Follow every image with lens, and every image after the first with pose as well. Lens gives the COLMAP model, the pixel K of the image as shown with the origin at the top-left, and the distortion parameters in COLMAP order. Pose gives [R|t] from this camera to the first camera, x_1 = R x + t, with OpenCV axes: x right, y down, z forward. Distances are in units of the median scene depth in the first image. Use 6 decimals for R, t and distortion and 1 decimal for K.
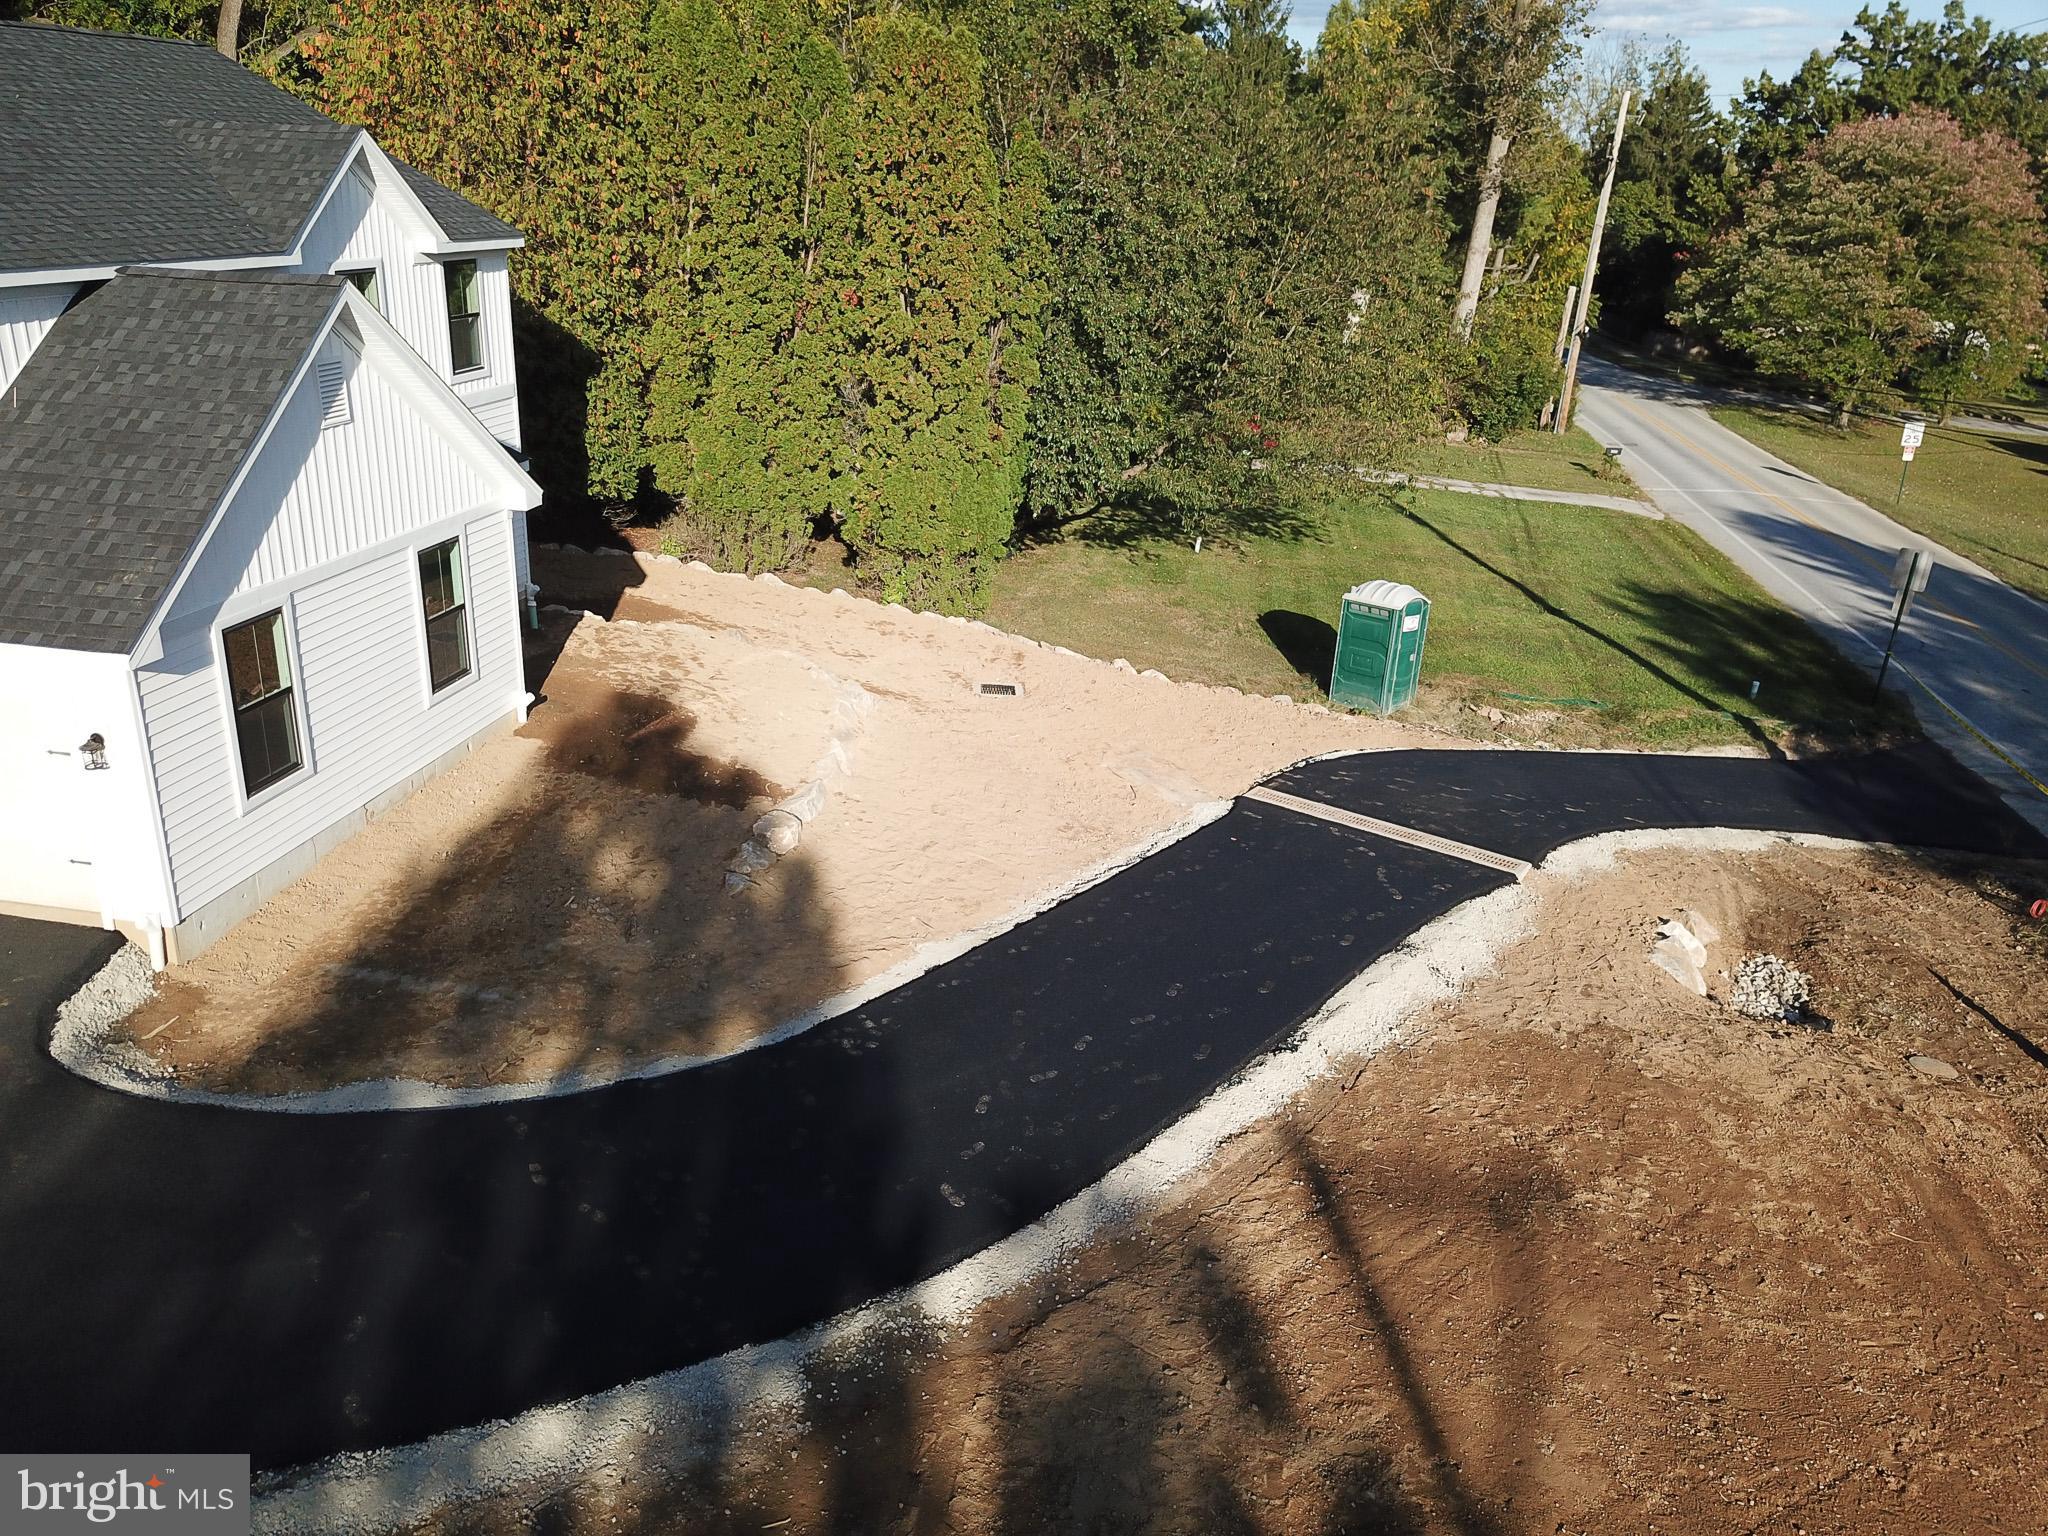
lens RADIAL K [[1557.9, 0, 992.9], [0, 1557.9, 771.3], [0, 0, 1]] dist [-0.067264, 0.121145]
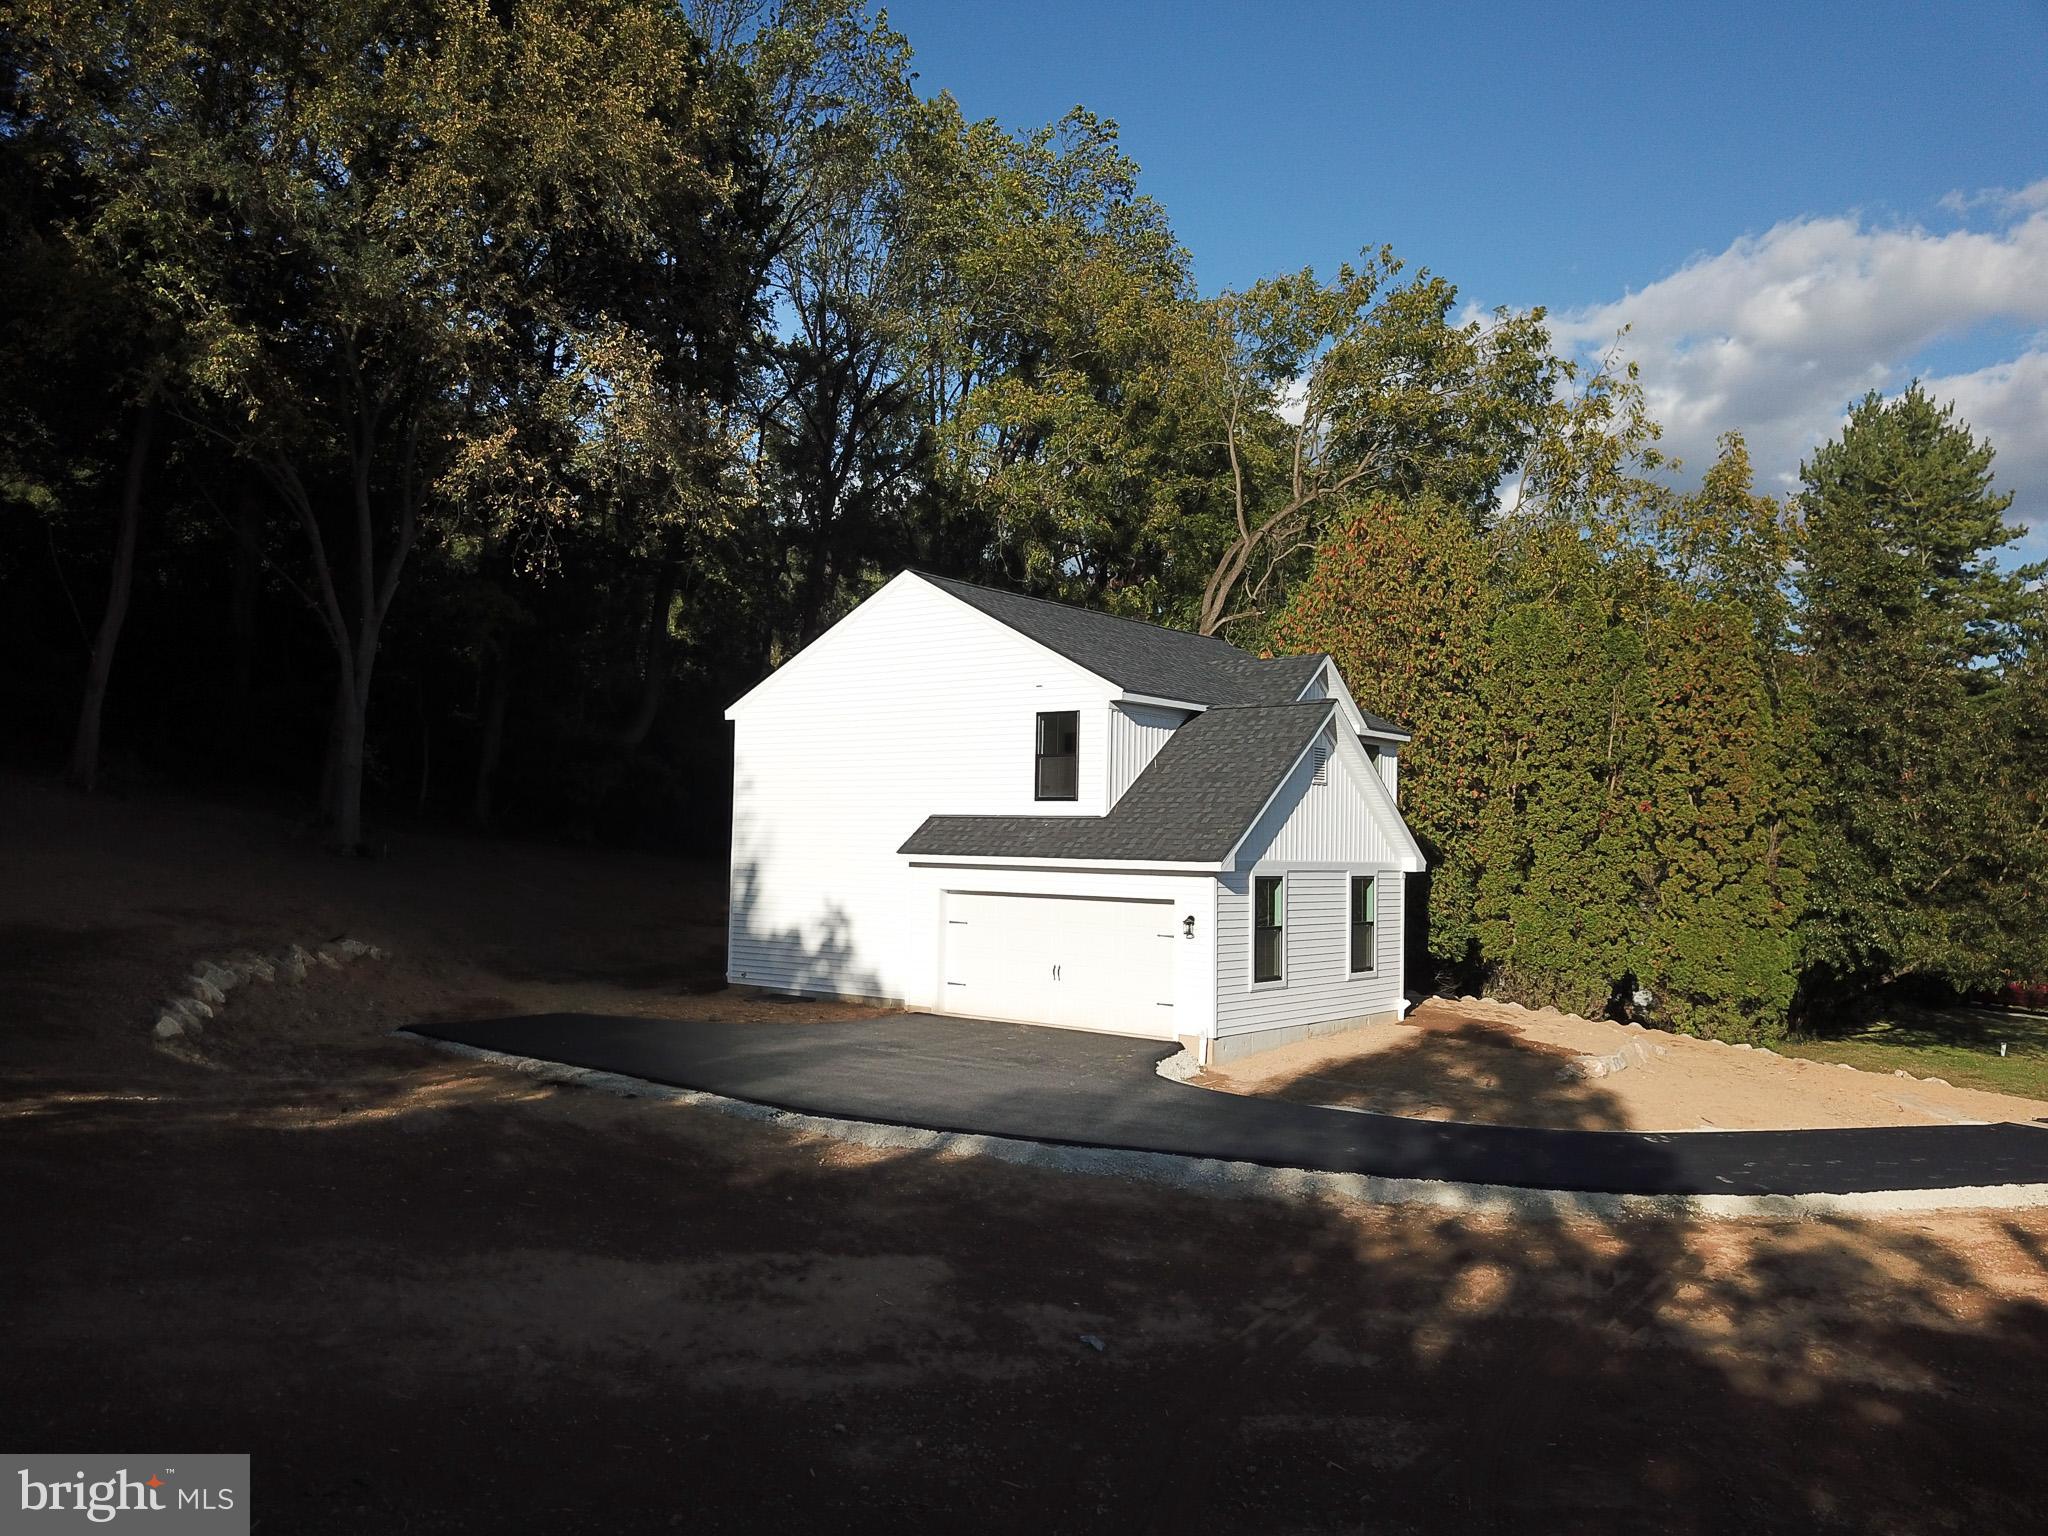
lens RADIAL K [[1520.3, 0, 1024.0], [0, 1520.3, 768.0], [0, 0, 1]] dist [-0.006787, -0.006598]
pose [[0.891093, -0.031113, -0.452754, 0.019440], [-0.159714, 0.912324, -0.377037, 0.233551], [0.424789, 0.408286, 0.807996, -0.256227]]
